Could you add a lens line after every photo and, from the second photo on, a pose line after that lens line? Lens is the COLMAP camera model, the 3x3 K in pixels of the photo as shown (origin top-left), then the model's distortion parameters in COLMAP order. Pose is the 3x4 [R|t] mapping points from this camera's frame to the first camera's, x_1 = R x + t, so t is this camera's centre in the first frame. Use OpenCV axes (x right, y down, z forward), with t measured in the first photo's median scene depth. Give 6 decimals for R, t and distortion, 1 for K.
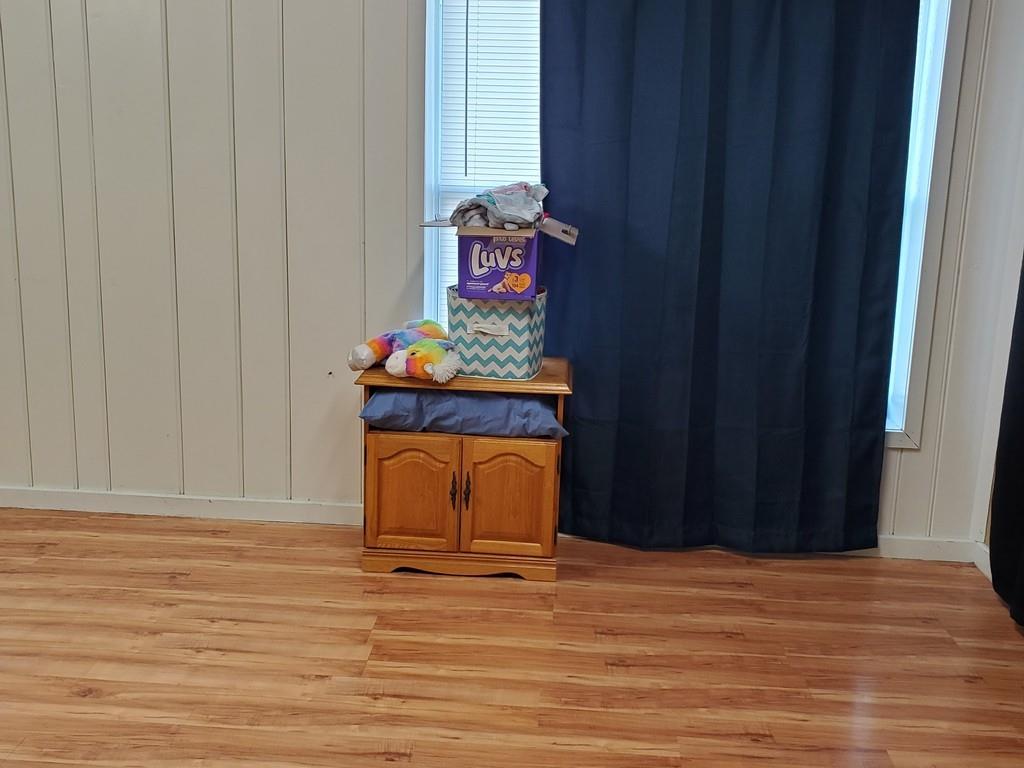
lens RADIAL K [[1024.4, 0, 511.4], [0, 1024.4, 383.7], [0, 0, 1]] dist [0.008833, 0.000000]
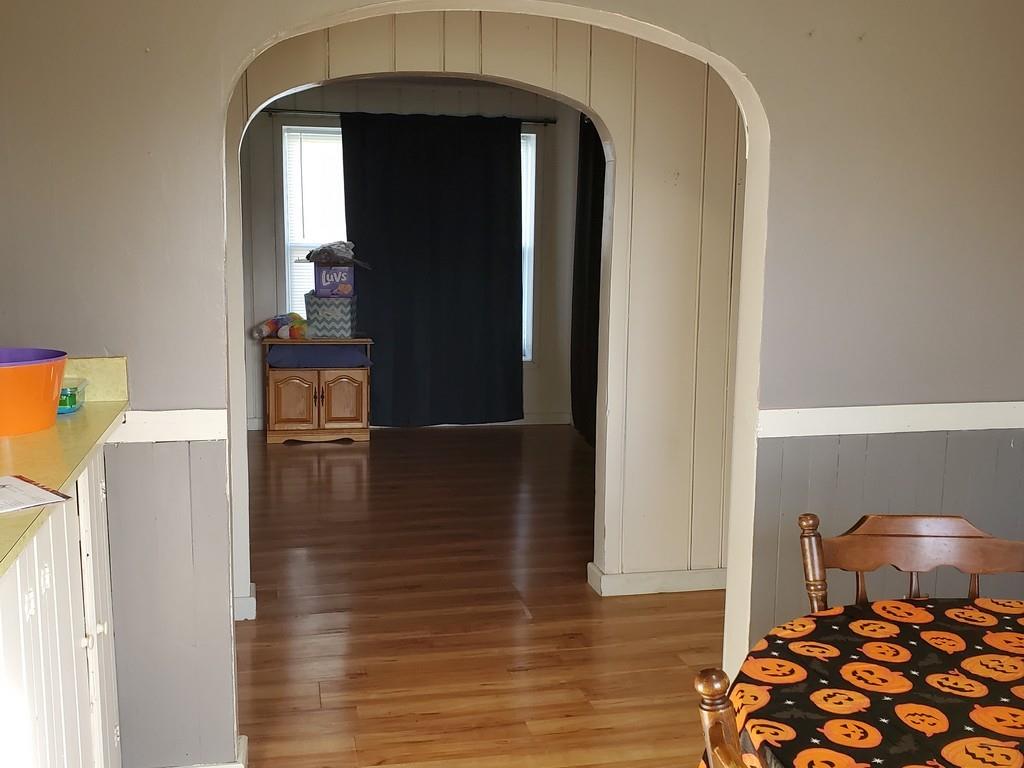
lens RADIAL K [[1024.4, 0, 503.3], [0, 1024.4, 390.4], [0, 0, 1]] dist [0.008833, 0.000000]
pose [[0.952286, -0.058398, 0.299569, -0.306640], [0.075522, 0.996087, -0.045897, 0.213038], [-0.295717, 0.066331, 0.952970, -0.986875]]
